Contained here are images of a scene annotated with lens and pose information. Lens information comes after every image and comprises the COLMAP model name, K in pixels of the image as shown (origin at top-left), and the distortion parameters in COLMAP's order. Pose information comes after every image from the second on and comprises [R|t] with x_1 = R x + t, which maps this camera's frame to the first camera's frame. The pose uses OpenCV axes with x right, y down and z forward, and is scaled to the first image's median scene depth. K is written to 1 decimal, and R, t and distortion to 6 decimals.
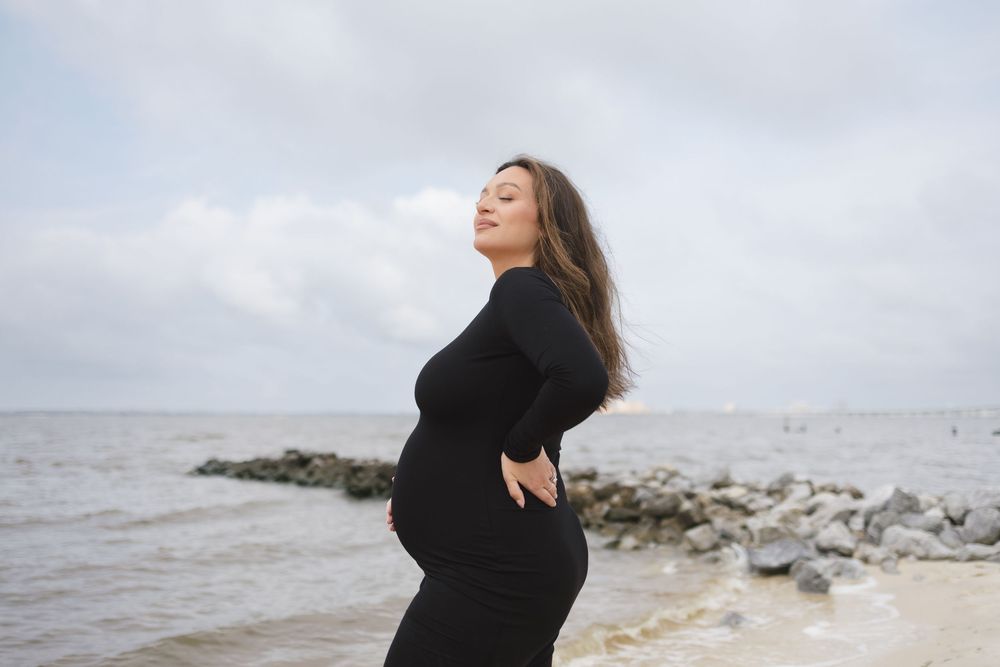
lens RADIAL K [[1016.6, 0, 497.5], [0, 1016.6, 333.2], [0, 0, 1]] dist [0.057492, 0.000000]
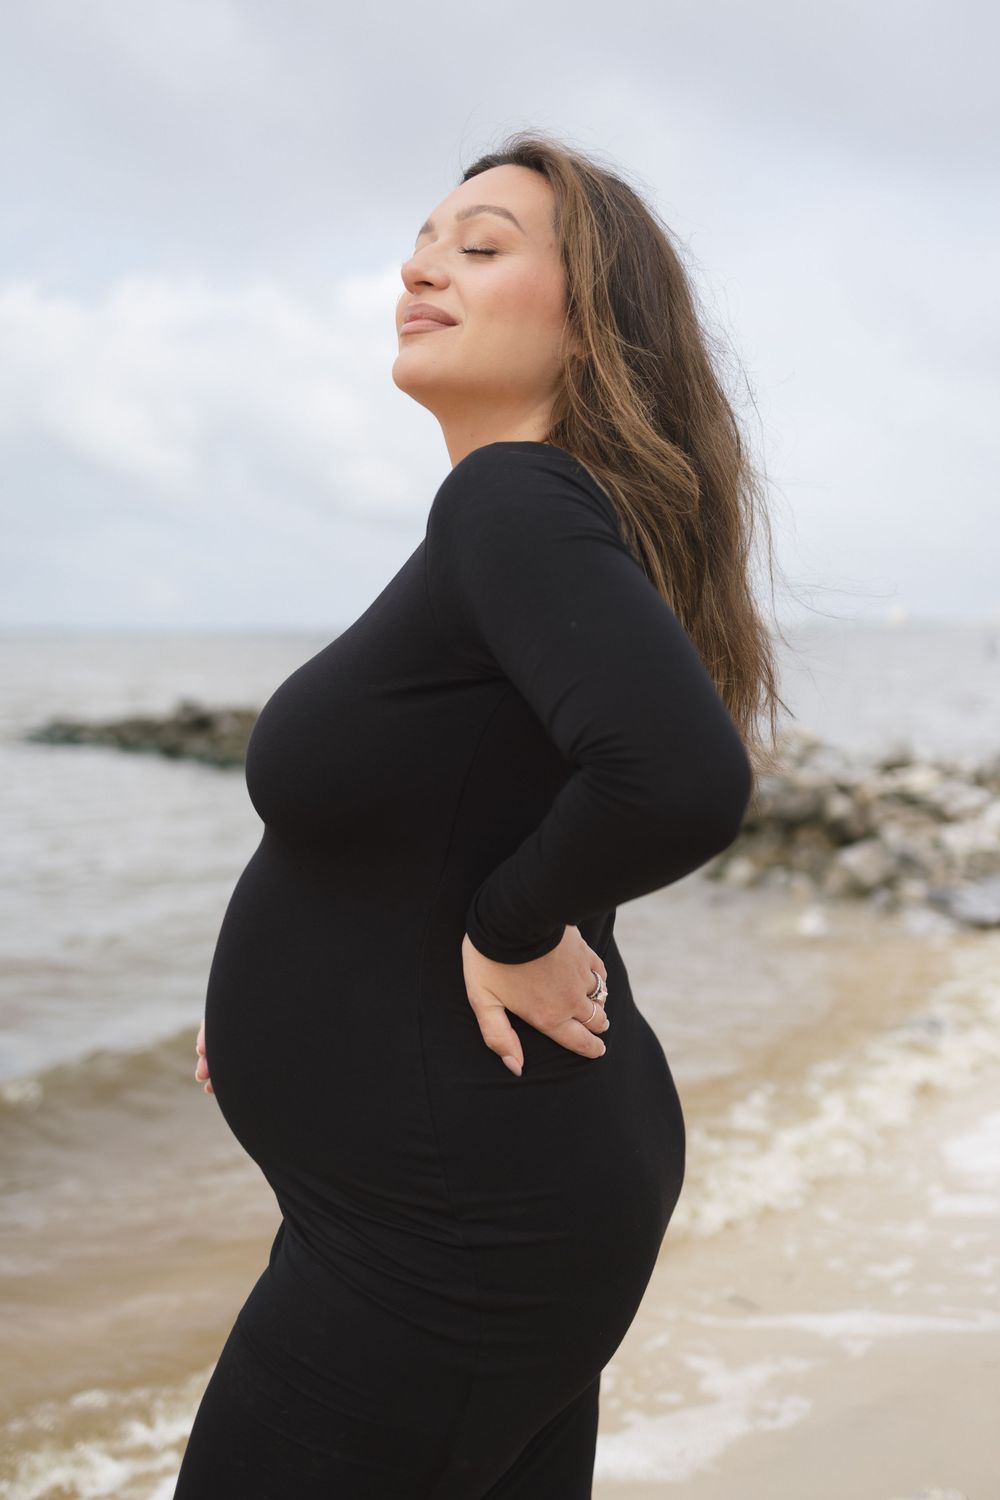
lens RADIAL K [[1525.0, 0, 472.7], [0, 1525.0, 760.6], [0, 0, 1]] dist [0.057492, 0.000000]
pose [[0.999217, -0.007736, -0.038807, 0.010773], [0.014400, 0.984551, 0.174502, -0.016864], [0.036858, -0.174925, 0.983892, 0.155019]]
